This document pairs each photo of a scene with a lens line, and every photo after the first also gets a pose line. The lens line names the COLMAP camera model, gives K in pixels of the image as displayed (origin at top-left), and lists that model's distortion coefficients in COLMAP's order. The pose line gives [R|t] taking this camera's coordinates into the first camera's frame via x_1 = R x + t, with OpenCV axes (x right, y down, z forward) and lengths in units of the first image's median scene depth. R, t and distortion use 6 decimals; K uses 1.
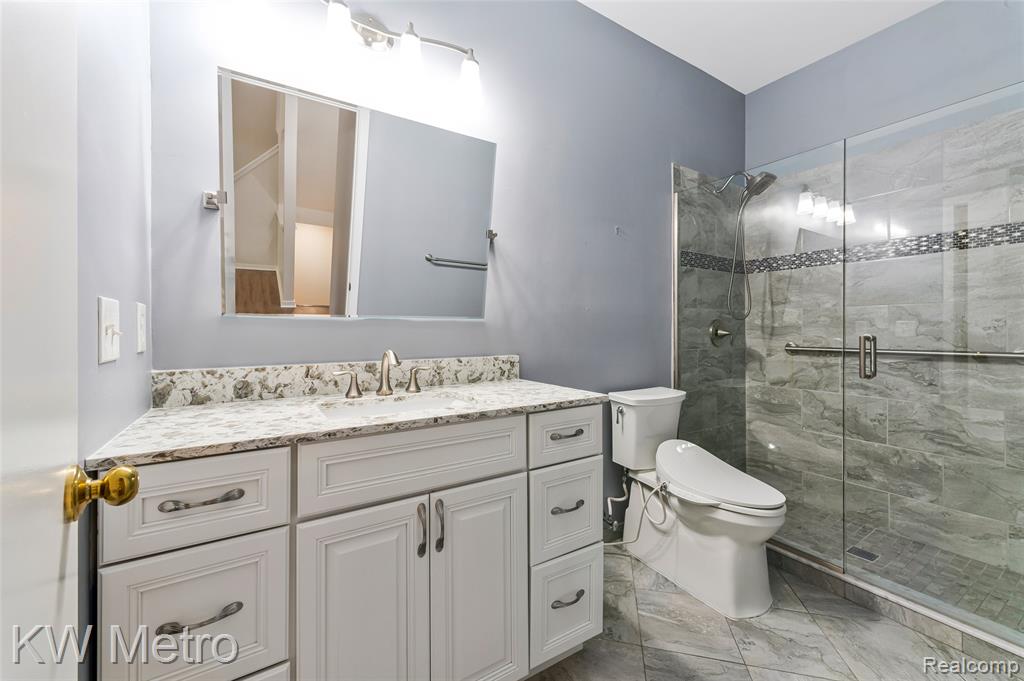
lens RADIAL K [[404.0, 0, 511.8], [0, 404.0, 333.9], [0, 0, 1]] dist [0.002065, 0.000103]
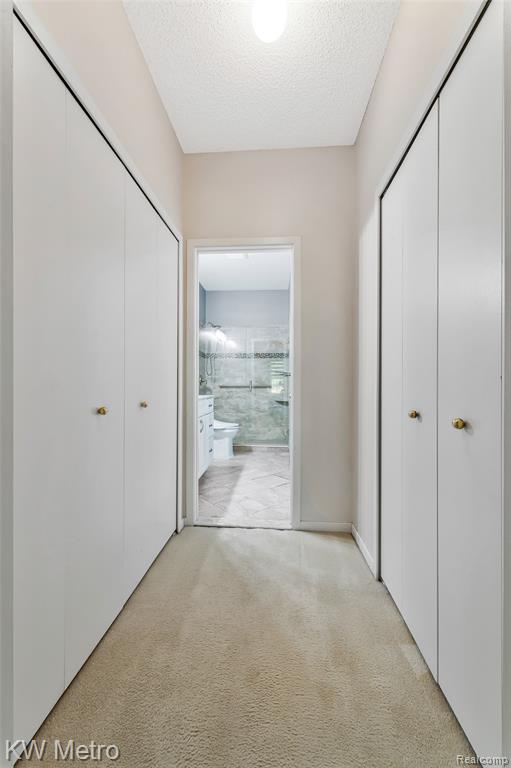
lens RADIAL K [[303.0, 0, 255.5], [0, 303.0, 384.0], [0, 0, 1]] dist [0.002065, 0.000103]
pose [[0.599455, -0.002020, 0.800406, -1.136497], [-0.003746, 0.999979, 0.005329, 0.010859], [-0.800400, -0.006193, 0.599435, -0.631277]]
